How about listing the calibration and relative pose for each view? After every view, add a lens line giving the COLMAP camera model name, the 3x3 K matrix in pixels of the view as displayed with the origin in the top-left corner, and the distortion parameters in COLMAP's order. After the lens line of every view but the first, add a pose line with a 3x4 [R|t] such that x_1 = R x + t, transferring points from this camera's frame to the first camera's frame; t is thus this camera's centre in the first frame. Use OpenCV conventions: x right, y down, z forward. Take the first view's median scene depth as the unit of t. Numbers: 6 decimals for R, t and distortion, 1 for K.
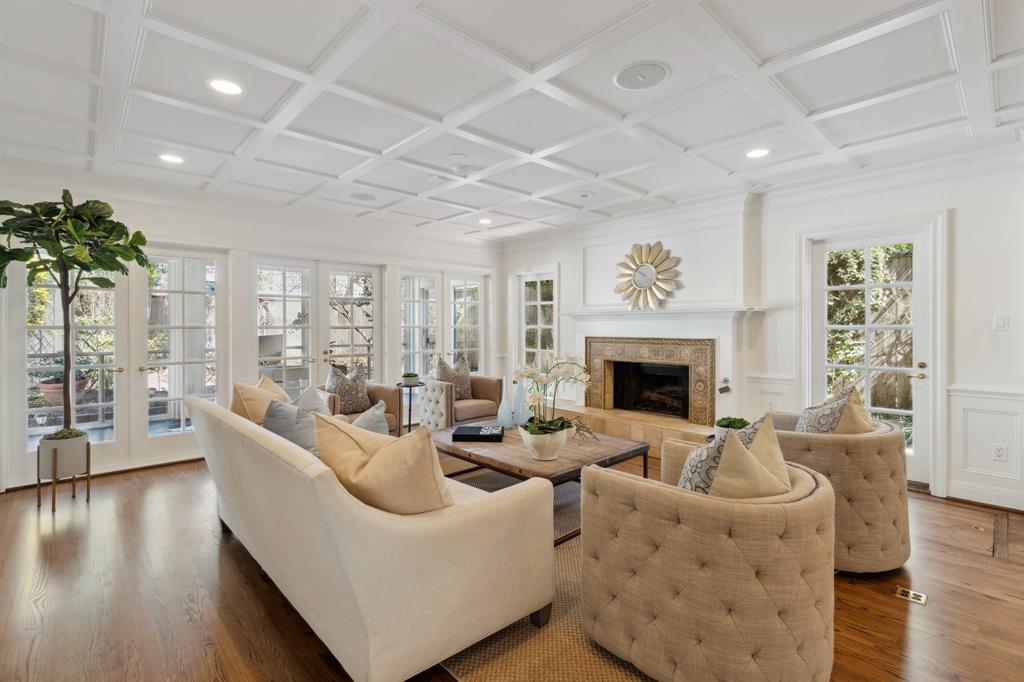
lens RADIAL K [[462.3, 0, 509.0], [0, 462.3, 325.1], [0, 0, 1]] dist [-0.005537, 0.001081]
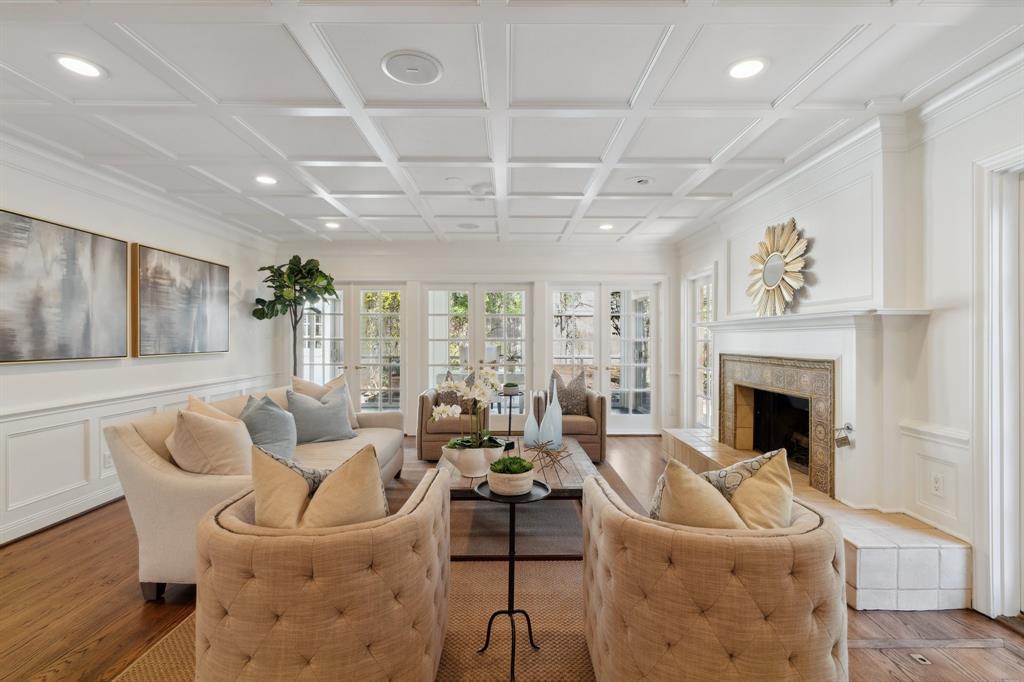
lens RADIAL K [[462.3, 0, 514.8], [0, 462.3, 338.8], [0, 0, 1]] dist [-0.005537, 0.001081]
pose [[0.738478, 0.002520, -0.674273, 0.509166], [-0.002293, 0.999997, 0.001225, 0.000450], [0.674274, 0.000641, 0.738481, 0.216560]]
